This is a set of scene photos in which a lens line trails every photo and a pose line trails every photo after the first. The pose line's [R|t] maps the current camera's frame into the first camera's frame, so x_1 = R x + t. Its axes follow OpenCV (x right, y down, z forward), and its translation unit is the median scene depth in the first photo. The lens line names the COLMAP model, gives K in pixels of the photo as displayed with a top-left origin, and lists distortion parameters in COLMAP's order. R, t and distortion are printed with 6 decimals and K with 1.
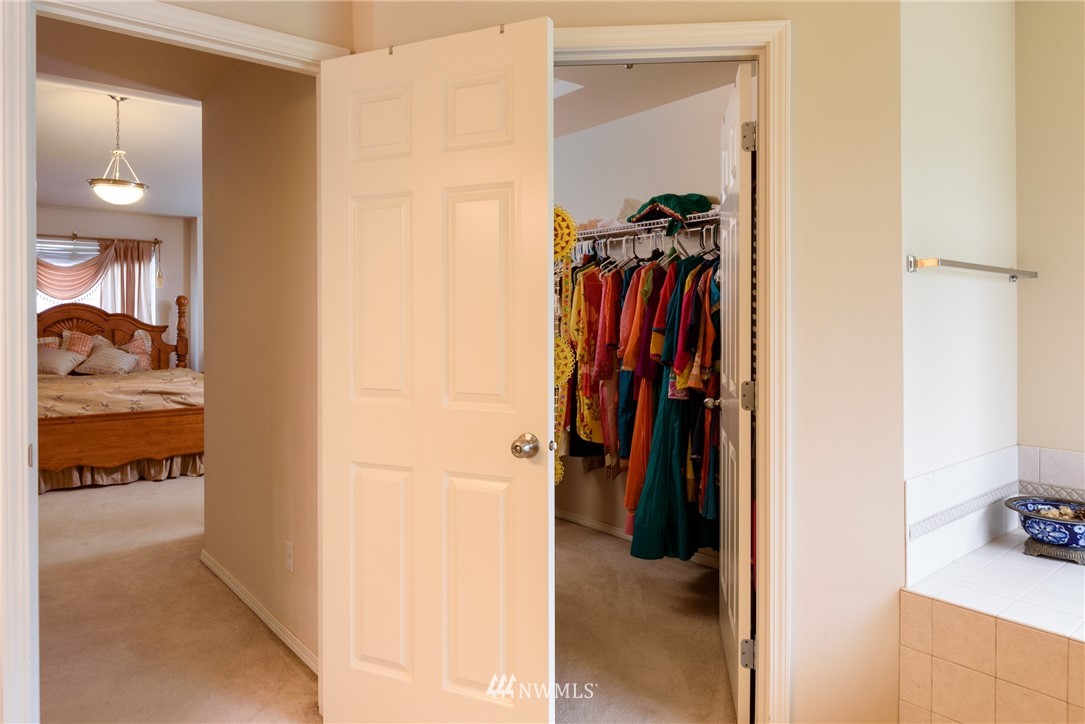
lens RADIAL K [[712.7, 0, 544.6], [0, 712.7, 319.3], [0, 0, 1]] dist [-0.000416, -0.000345]
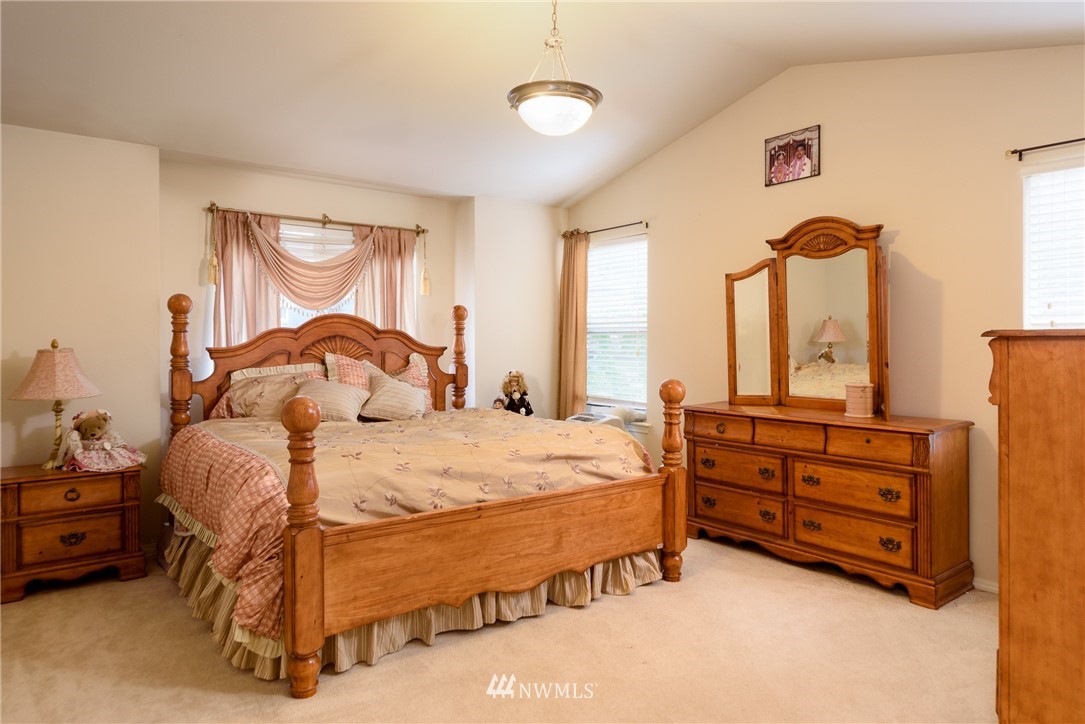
lens RADIAL K [[696.5, 0, 544.2], [0, 696.5, 344.2], [0, 0, 1]] dist [-0.003670, -0.001388]
pose [[0.999507, 0.001436, -0.031354, -0.440182], [-0.001299, 0.999990, 0.004393, 0.003191], [0.031360, -0.004350, 0.999499, 0.331650]]
